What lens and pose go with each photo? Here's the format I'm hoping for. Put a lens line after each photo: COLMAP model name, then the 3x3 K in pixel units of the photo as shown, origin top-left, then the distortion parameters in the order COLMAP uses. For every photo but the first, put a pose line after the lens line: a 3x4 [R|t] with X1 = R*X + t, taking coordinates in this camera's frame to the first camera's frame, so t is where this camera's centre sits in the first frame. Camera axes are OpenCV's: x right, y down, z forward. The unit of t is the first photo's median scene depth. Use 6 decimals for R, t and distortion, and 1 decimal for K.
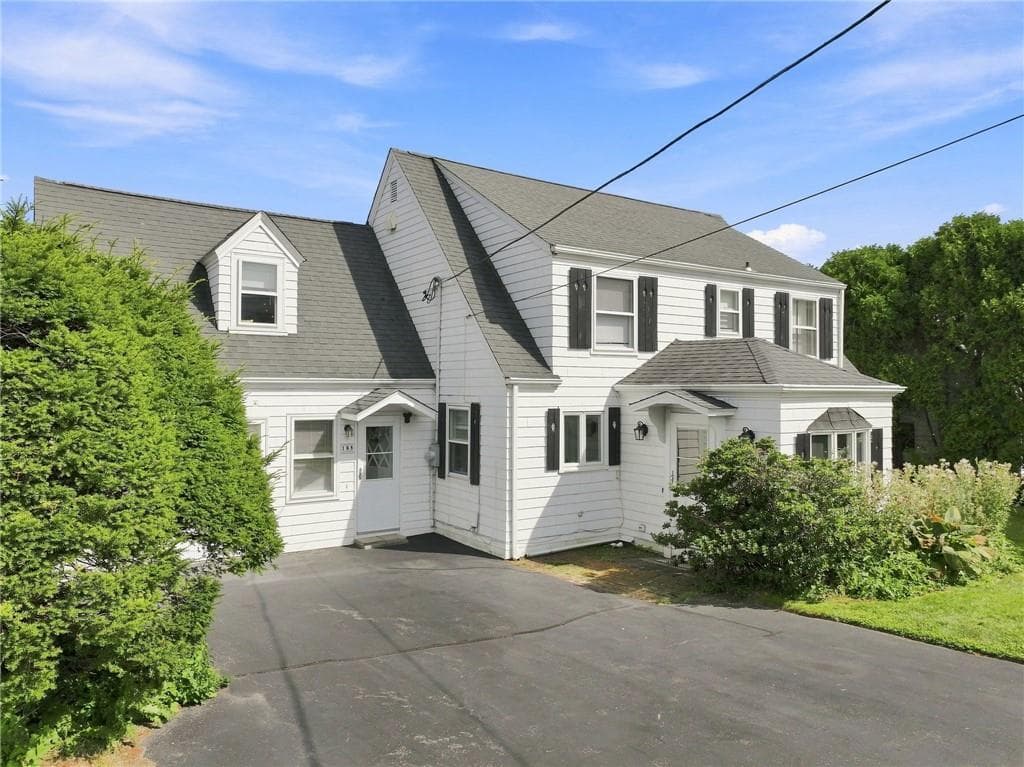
lens RADIAL K [[782.0, 0, 512.0], [0, 782.0, 383.5], [0, 0, 1]] dist [-0.012419, 0.030267]
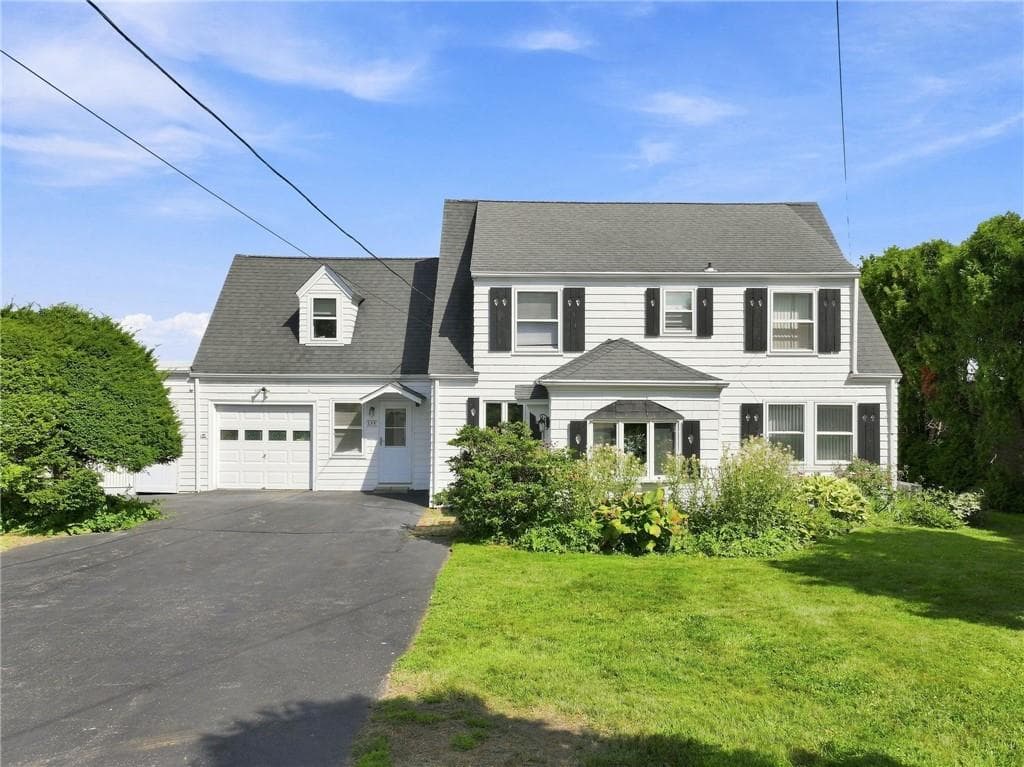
lens RADIAL K [[782.0, 0, 512.0], [0, 782.0, 383.5], [0, 0, 1]] dist [-0.012419, 0.030267]
pose [[0.821304, 0.004219, -0.570475, 0.802612], [0.004711, 0.999888, 0.014177, -0.009207], [0.570471, -0.014331, 0.821193, -0.031330]]
